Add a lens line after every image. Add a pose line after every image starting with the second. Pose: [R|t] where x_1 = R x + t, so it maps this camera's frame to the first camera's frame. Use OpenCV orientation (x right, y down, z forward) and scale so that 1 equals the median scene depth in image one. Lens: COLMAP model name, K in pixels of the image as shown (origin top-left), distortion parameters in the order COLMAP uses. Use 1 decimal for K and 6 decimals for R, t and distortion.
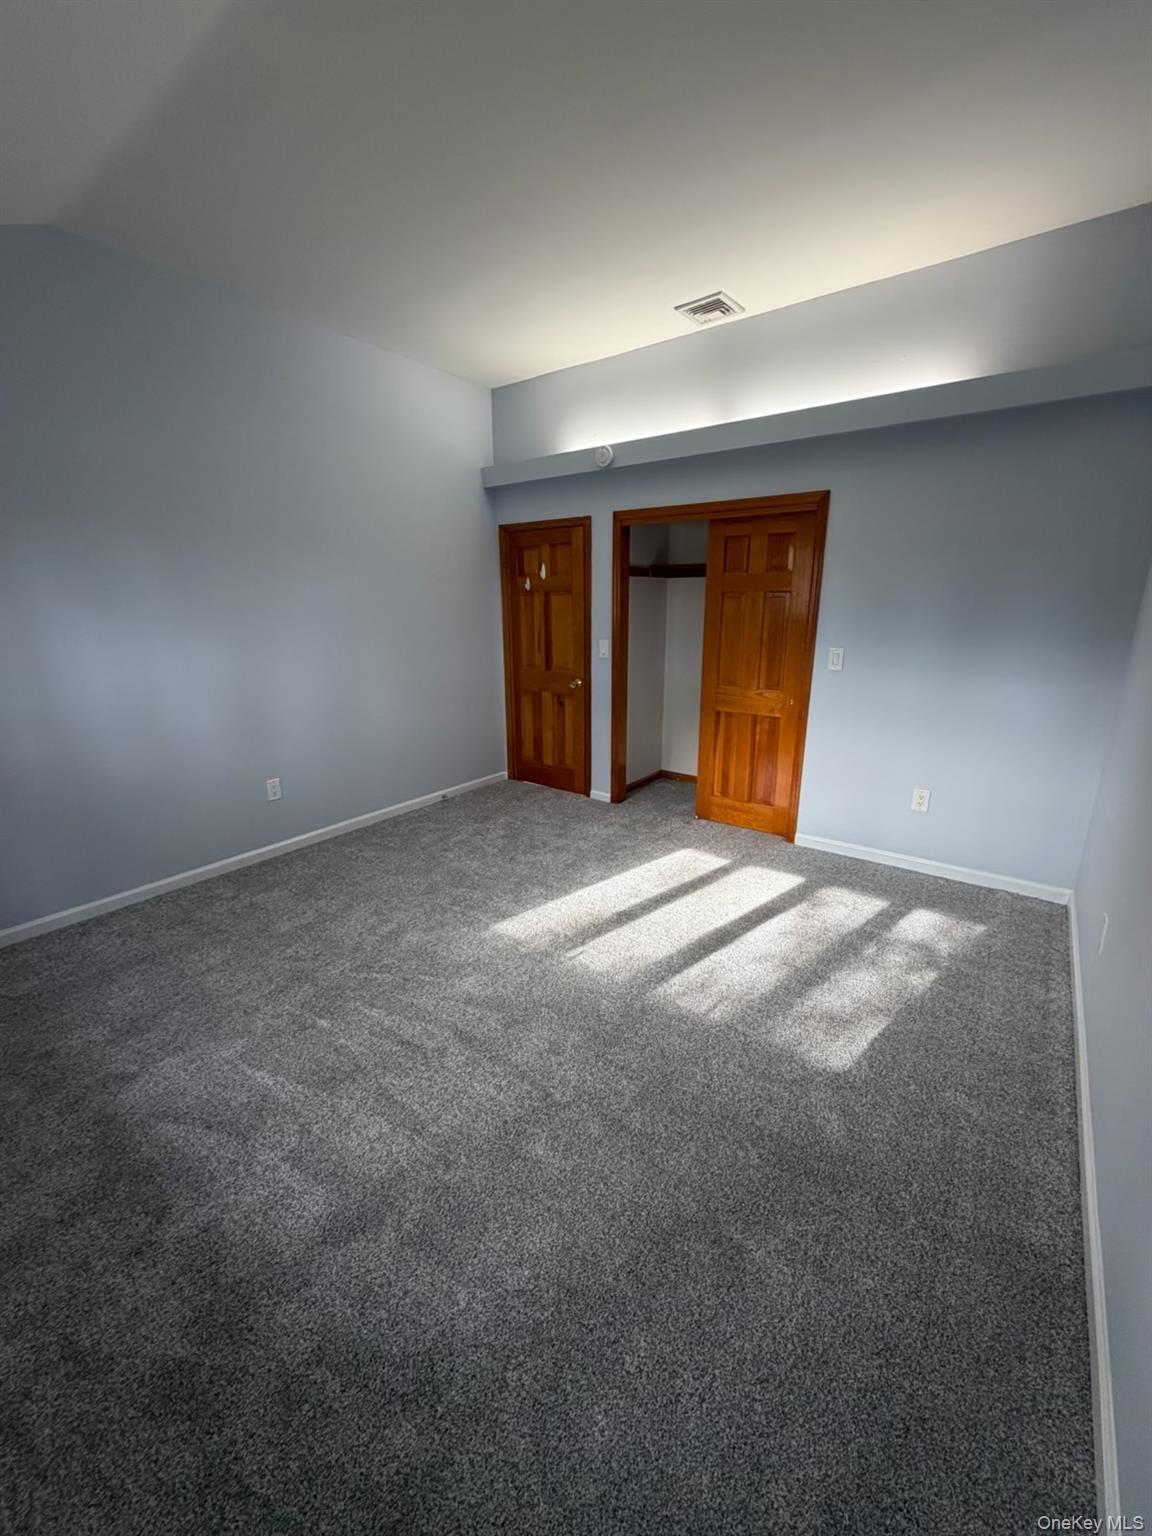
lens RADIAL K [[612.0, 0, 576.0], [0, 612.0, 768.0], [0, 0, 1]] dist [0.000724, 0.000089]
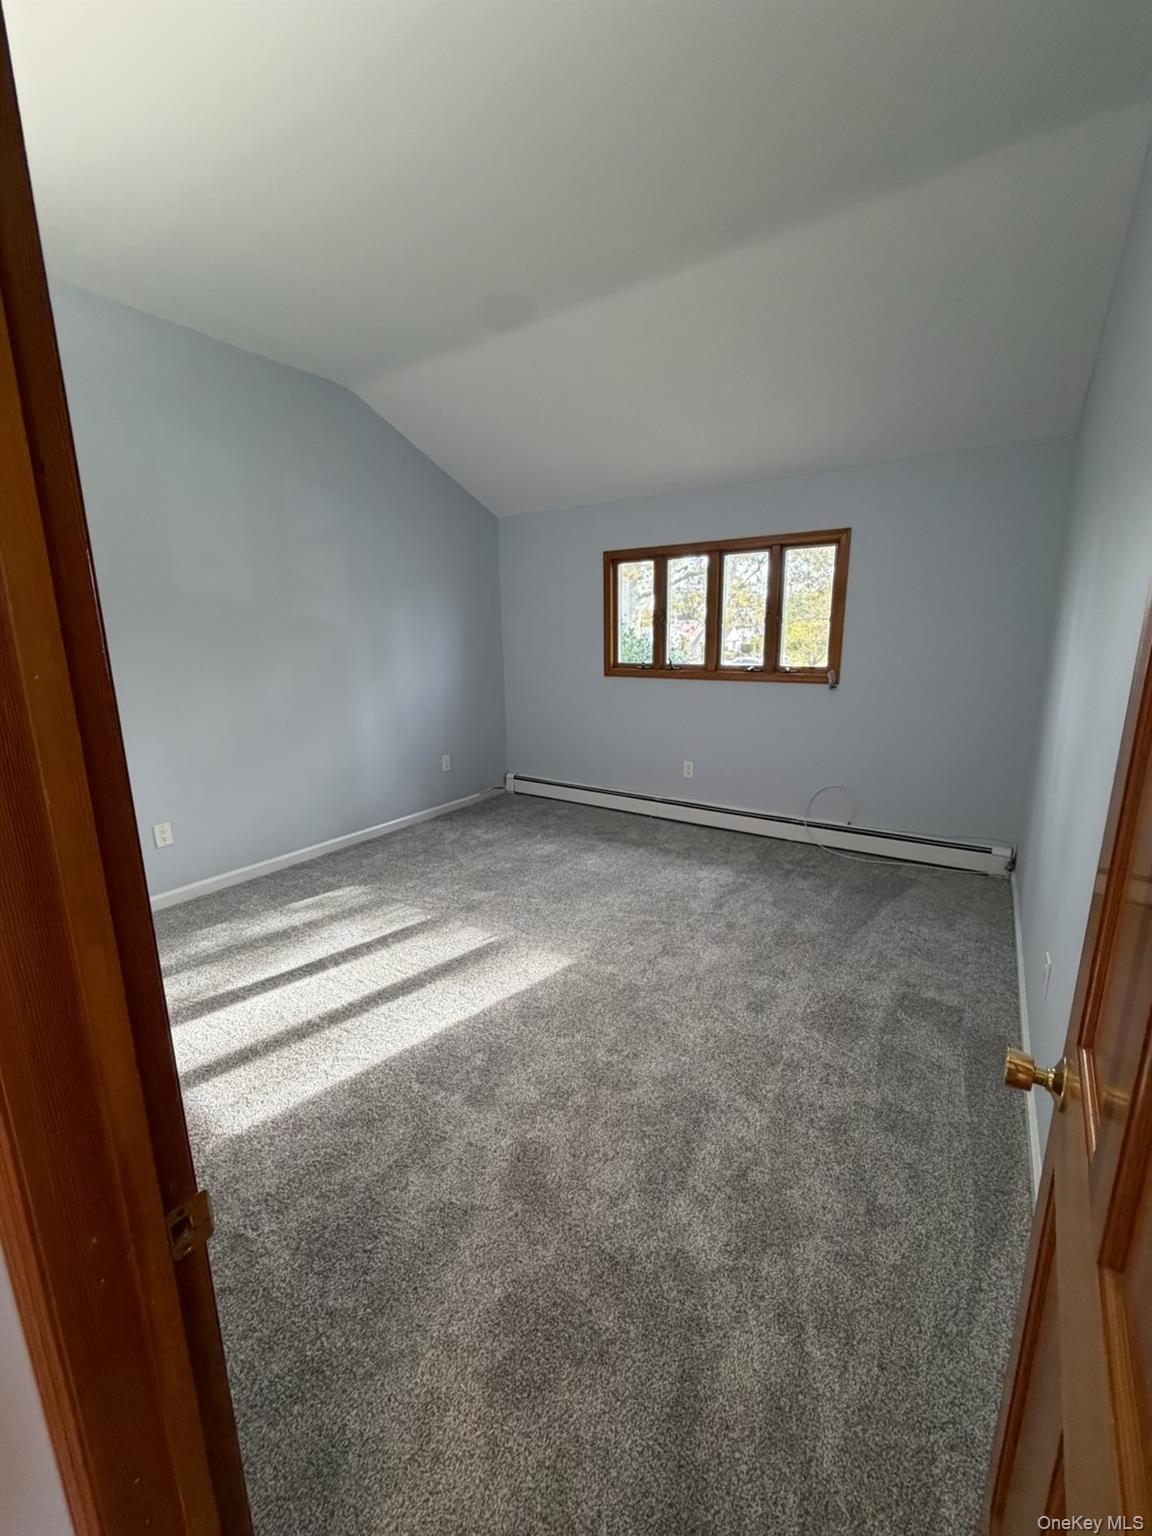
lens RADIAL K [[612.0, 0, 576.0], [0, 612.0, 768.0], [0, 0, 1]] dist [0.000724, 0.000089]
pose [[-0.998006, 0.037669, -0.050647, -0.119631], [0.009533, 0.883149, 0.468996, -0.520896], [0.062395, 0.467578, -0.881747, 1.978938]]
